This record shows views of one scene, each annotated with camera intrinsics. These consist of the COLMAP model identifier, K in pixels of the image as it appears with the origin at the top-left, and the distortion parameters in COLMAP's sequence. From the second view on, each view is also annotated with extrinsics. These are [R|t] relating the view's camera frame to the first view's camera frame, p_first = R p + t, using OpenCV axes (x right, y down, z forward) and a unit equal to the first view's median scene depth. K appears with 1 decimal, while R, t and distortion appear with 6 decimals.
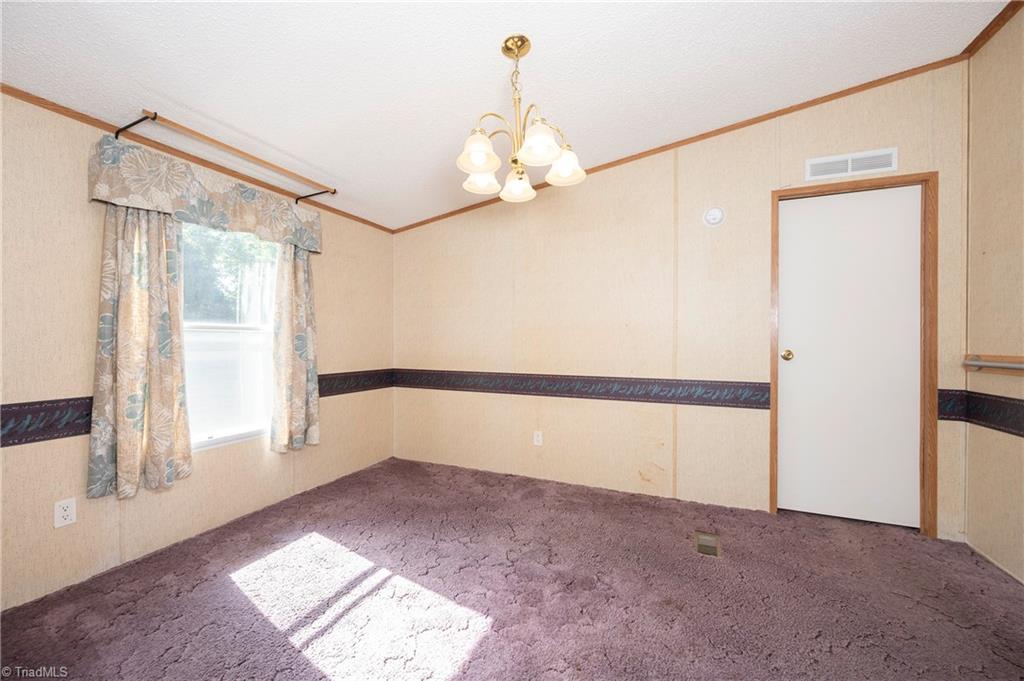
lens RADIAL K [[405.4, 0, 508.8], [0, 405.4, 343.7], [0, 0, 1]] dist [-0.002774, 0.000134]
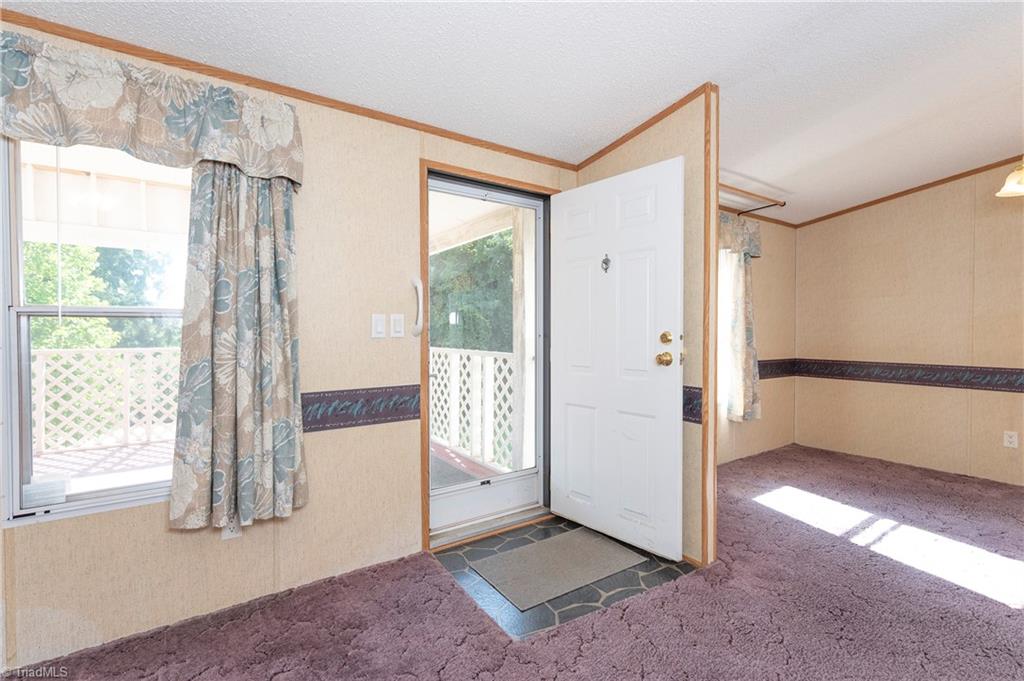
lens RADIAL K [[460.8, 0, 509.5], [0, 460.8, 339.6], [0, 0, 1]] dist [0.002096, -0.000064]
pose [[0.847127, 0.005384, -0.531363, -0.417350], [0.000182, 0.999946, 0.010423, 0.001165], [0.531390, -0.008926, 0.847080, -0.588299]]
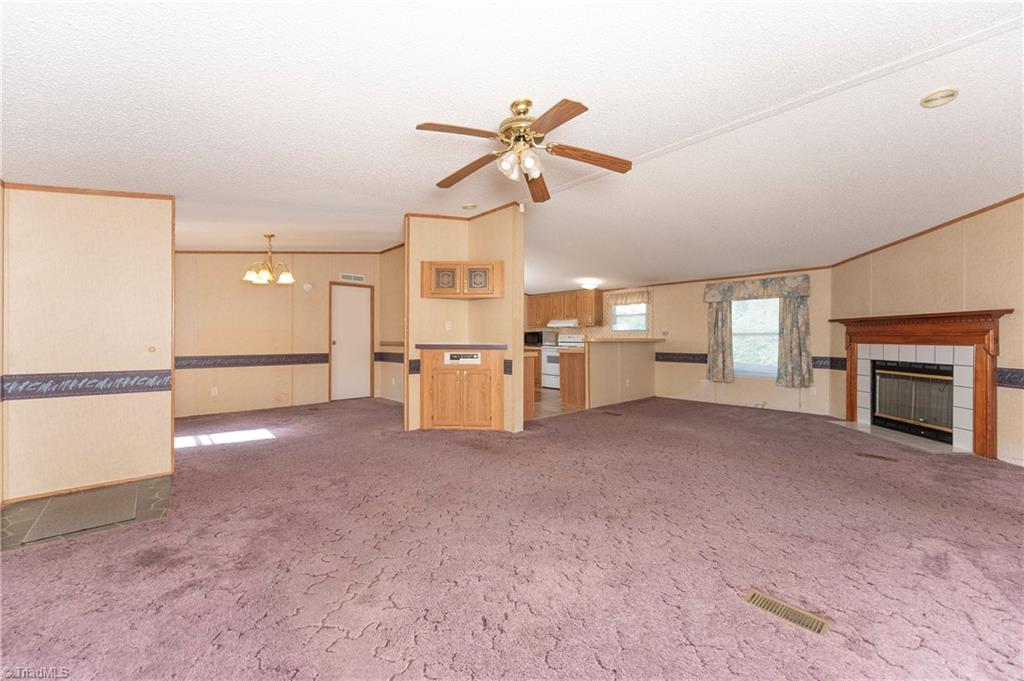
lens RADIAL K [[405.4, 0, 516.3], [0, 405.4, 339.5], [0, 0, 1]] dist [-0.002774, 0.000134]
pose [[0.401986, -0.002760, 0.915642, -1.303967], [0.002888, 0.999994, 0.001746, 0.004064], [-0.915641, 0.001943, 0.401992, -1.207967]]
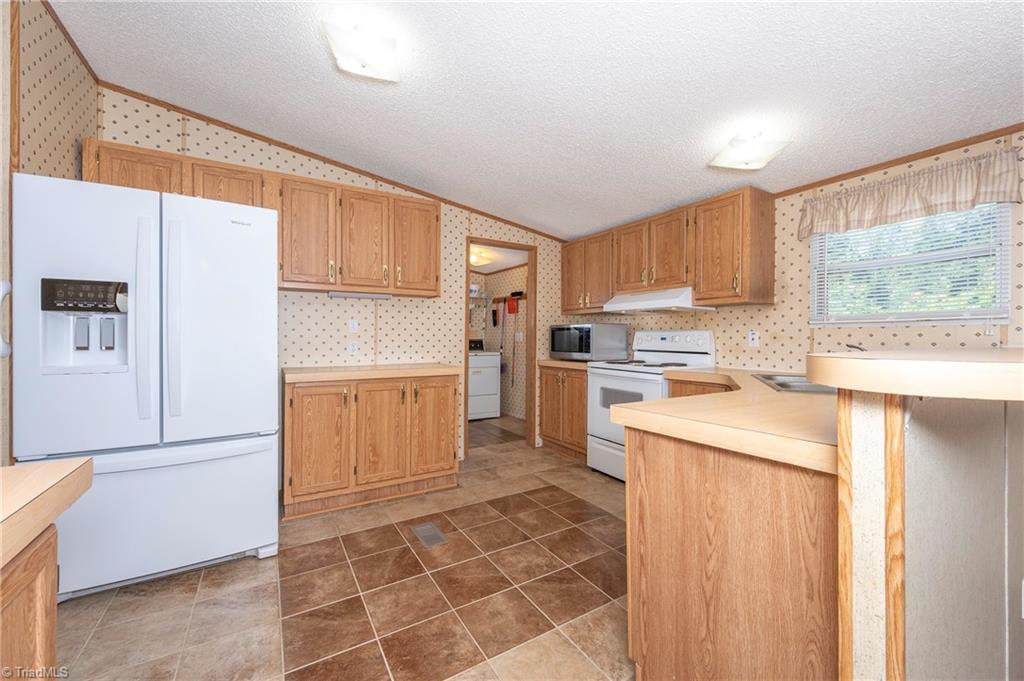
lens RADIAL K [[405.4, 0, 517.8], [0, 405.4, 338.2], [0, 0, 1]] dist [-0.002774, 0.000134]
pose [[0.570001, -0.002010, 0.821642, 0.766843], [0.000754, 0.999998, 0.001923, -0.012494], [-0.821644, -0.000476, 0.570001, -0.573016]]
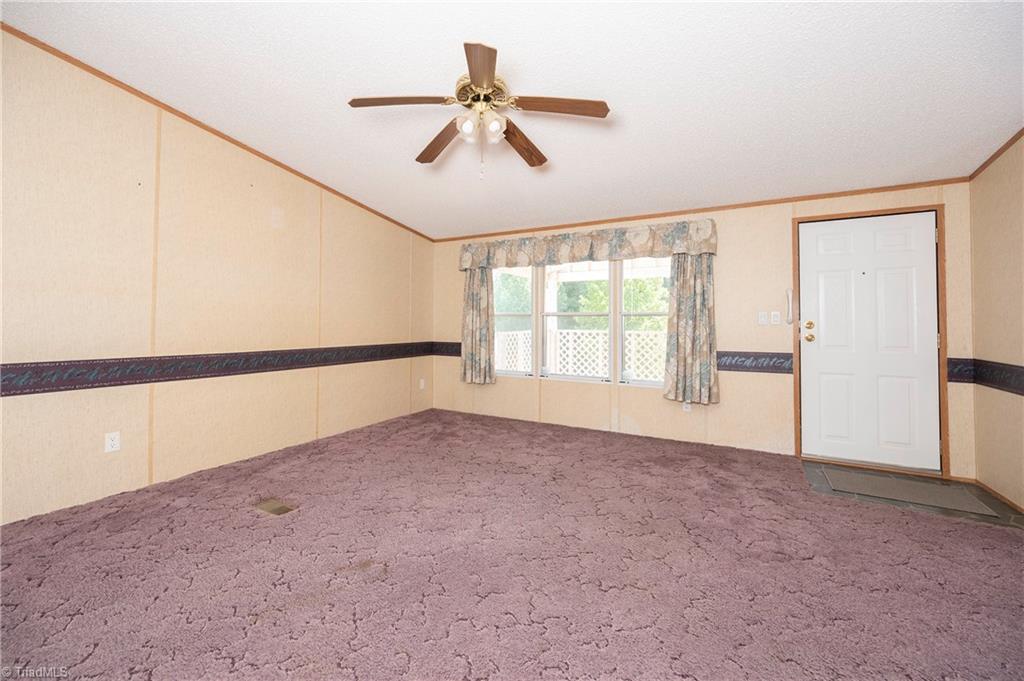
lens RADIAL K [[405.4, 0, 508.4], [0, 405.4, 312.8], [0, 0, 1]] dist [-0.002774, 0.000134]
pose [[-0.097016, -0.029126, -0.994857, 0.359797], [-0.010466, 0.999546, -0.028242, 0.013776], [0.995228, 0.007672, -0.097277, -0.710777]]
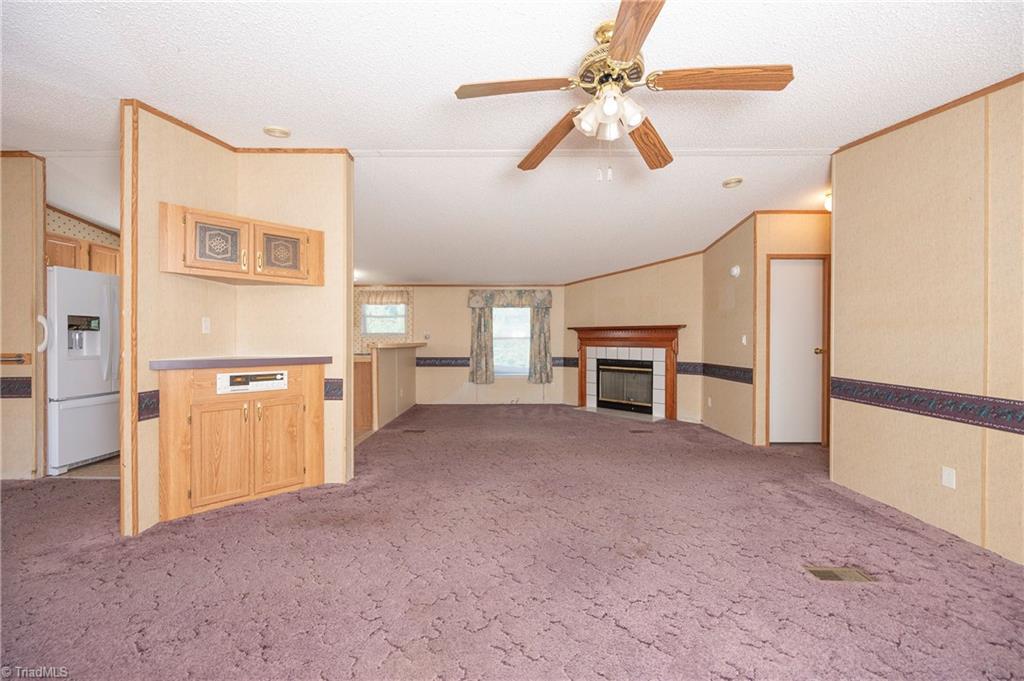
lens RADIAL K [[405.4, 0, 512.9], [0, 405.4, 344.7], [0, 0, 1]] dist [-0.002774, 0.000134]
pose [[-0.403395, -0.015167, 0.914900, -0.997992], [0.001981, 0.999846, 0.017448, -0.026882], [-0.915024, 0.008851, -0.403303, -0.425995]]
